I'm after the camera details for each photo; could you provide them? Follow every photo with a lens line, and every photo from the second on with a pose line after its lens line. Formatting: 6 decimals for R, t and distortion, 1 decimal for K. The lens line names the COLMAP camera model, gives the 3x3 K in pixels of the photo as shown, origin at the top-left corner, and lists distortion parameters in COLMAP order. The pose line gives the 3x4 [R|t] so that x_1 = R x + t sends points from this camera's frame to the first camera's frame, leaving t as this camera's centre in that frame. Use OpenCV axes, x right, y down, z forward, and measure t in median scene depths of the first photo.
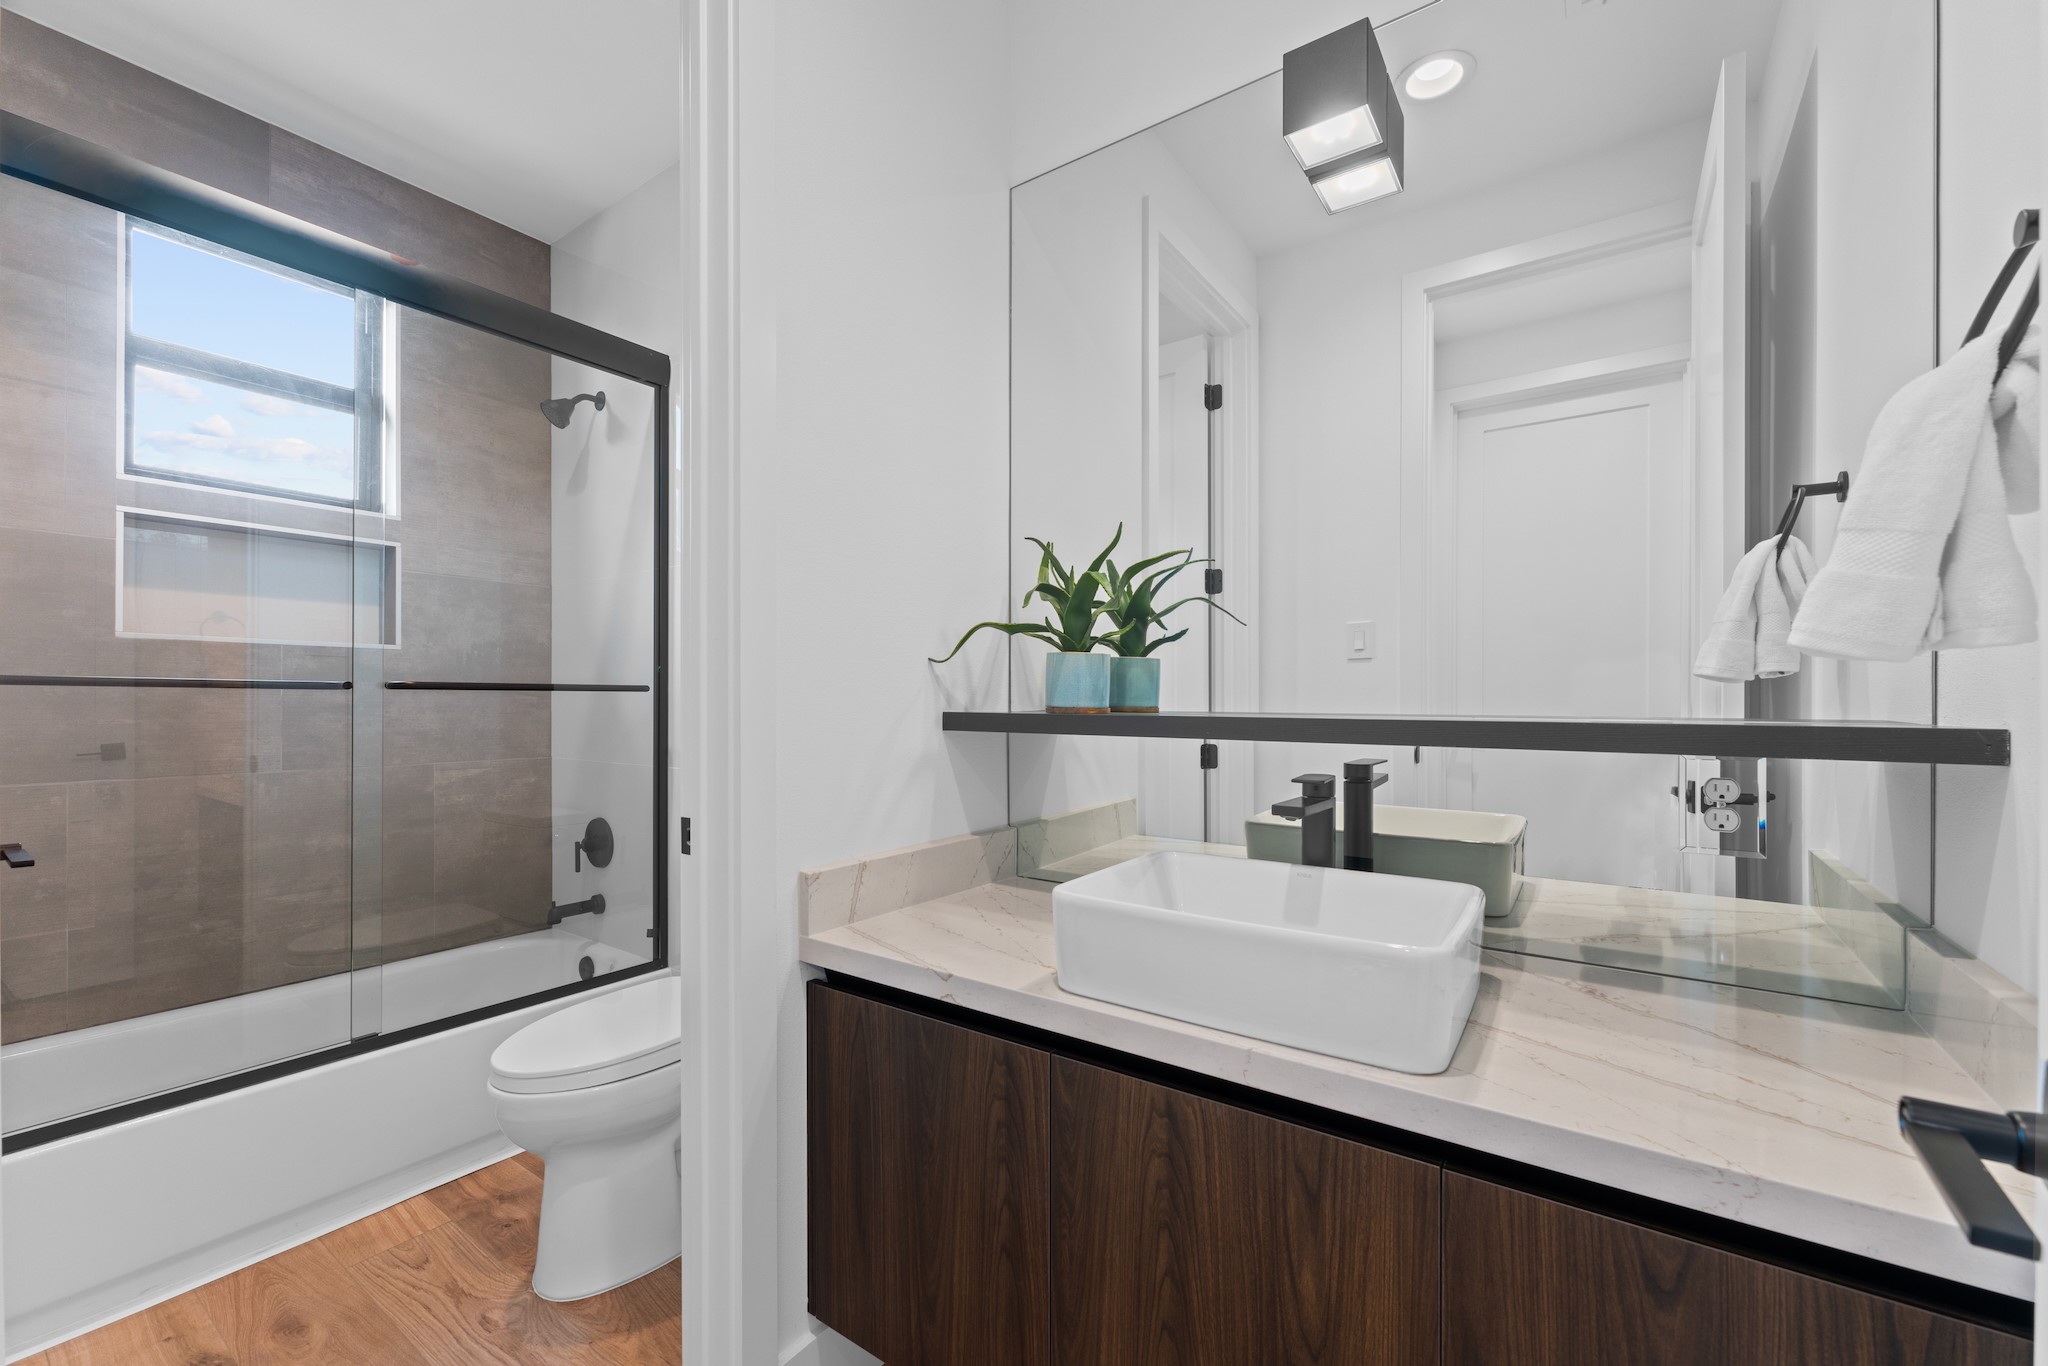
lens RADIAL K [[820.6, 0, 1013.6], [0, 820.6, 700.1], [0, 0, 1]] dist [0.001833, 0.000746]
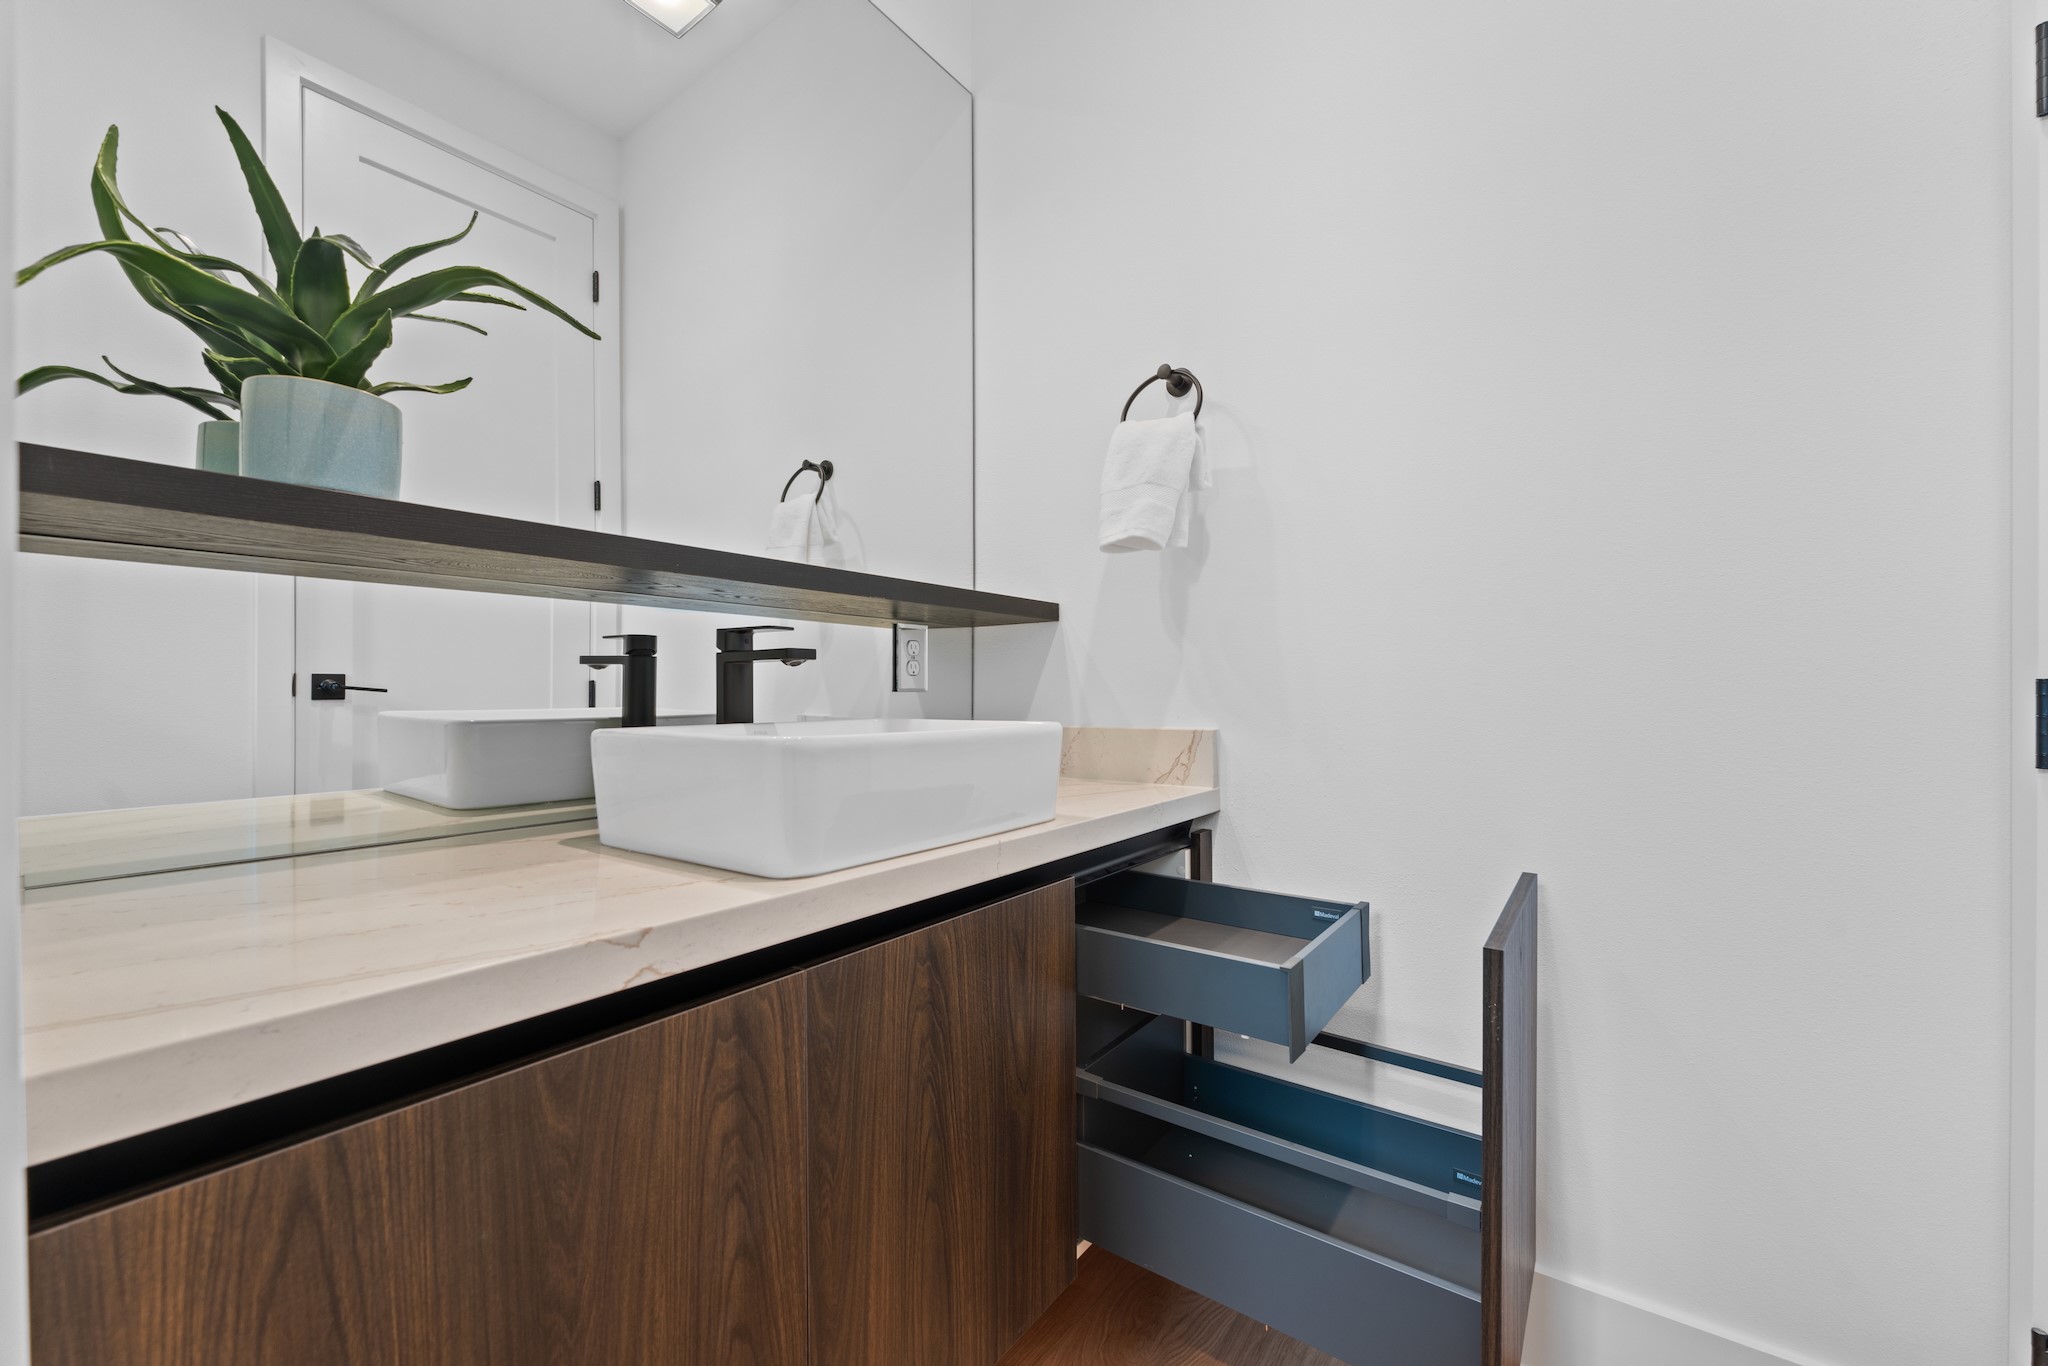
lens RADIAL K [[820.6, 0, 1010.6], [0, 820.6, 685.3], [0, 0, 1]] dist [0.001833, 0.000746]
pose [[0.025768, 0.007211, 0.999642, -0.662126], [0.001614, 0.999972, -0.007255, 0.197782], [-0.999667, 0.001800, 0.025756, 0.822557]]
